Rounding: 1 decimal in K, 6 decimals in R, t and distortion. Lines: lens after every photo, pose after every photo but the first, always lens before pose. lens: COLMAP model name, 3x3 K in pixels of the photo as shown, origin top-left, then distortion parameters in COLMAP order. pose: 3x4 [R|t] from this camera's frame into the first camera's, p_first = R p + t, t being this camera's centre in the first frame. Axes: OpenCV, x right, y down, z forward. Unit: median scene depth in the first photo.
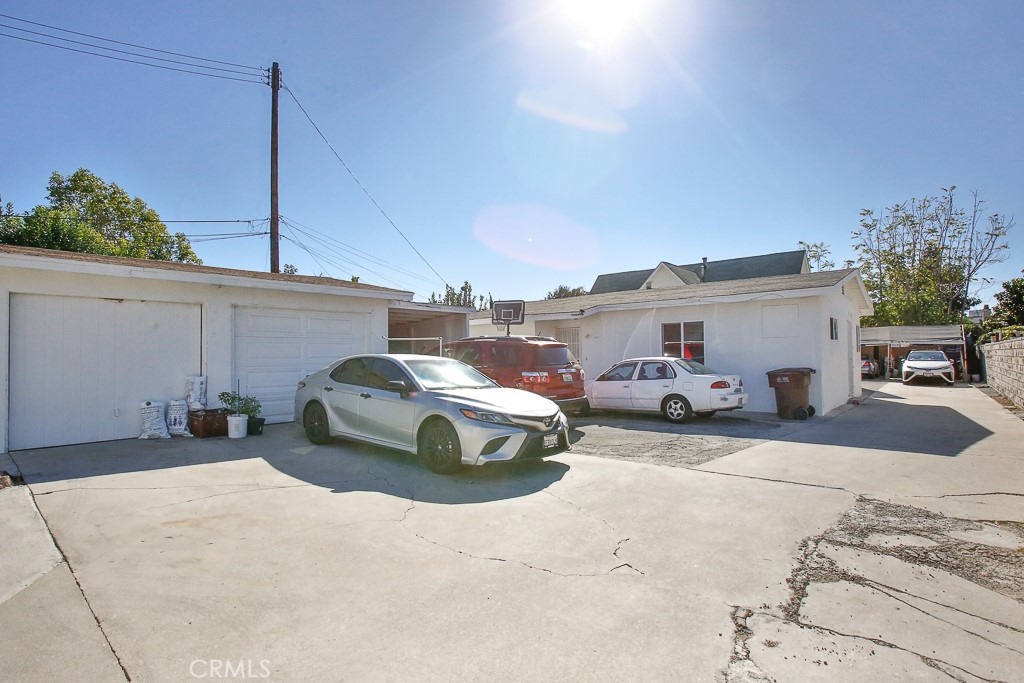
lens RADIAL K [[479.3, 0, 512.0], [0, 479.3, 341.5], [0, 0, 1]] dist [-0.002461, -0.000329]
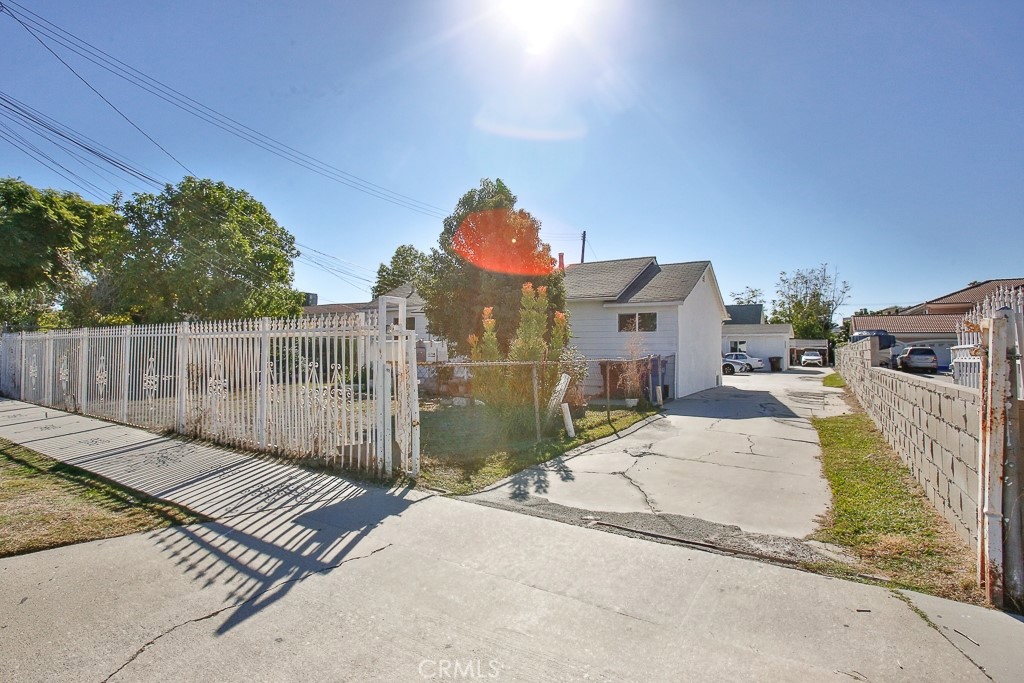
lens RADIAL K [[510.4, 0, 512.0], [0, 510.4, 341.5], [0, 0, 1]] dist [-0.002734, -0.000316]
pose [[0.982810, 0.016018, 0.183924, -0.790126], [-0.017544, 0.999824, 0.006673, -0.015987], [-0.183784, -0.009785, 0.982918, -0.902323]]
